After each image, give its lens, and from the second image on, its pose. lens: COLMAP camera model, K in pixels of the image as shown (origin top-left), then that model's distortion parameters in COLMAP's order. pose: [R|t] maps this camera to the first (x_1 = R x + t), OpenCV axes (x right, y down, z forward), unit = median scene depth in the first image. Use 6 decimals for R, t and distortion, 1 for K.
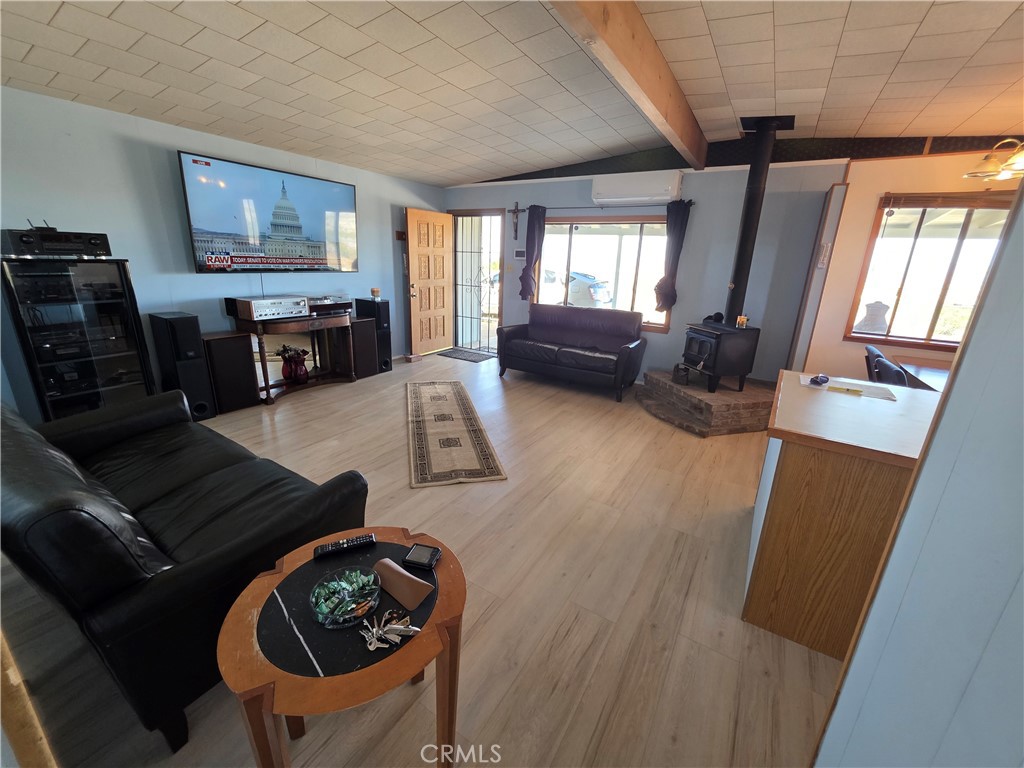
lens RADIAL K [[409.8, 0, 512.3], [0, 409.8, 378.5], [0, 0, 1]] dist [0.002467, -0.000205]
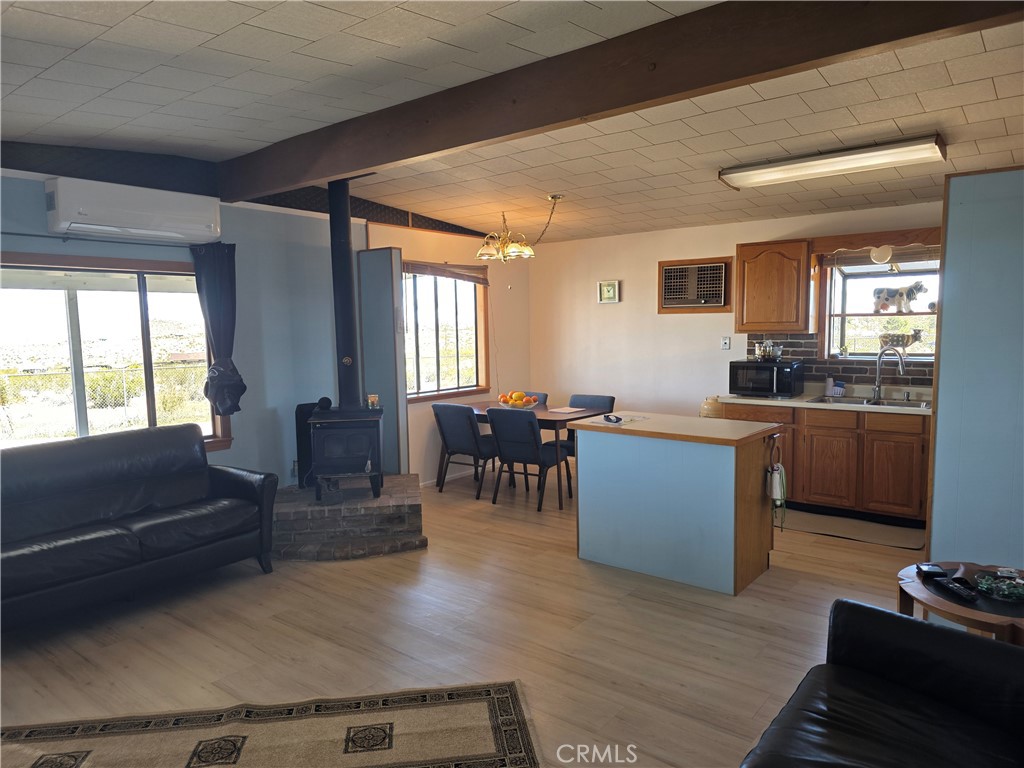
lens RADIAL K [[688.4, 0, 506.3], [0, 688.4, 391.2], [0, 0, 1]] dist [0.040455, -0.042045]
pose [[0.118096, -0.138353, 0.983317, -0.700343], [0.301965, 0.948354, 0.097168, -0.199984], [-0.945976, 0.285452, 0.153775, 0.515504]]
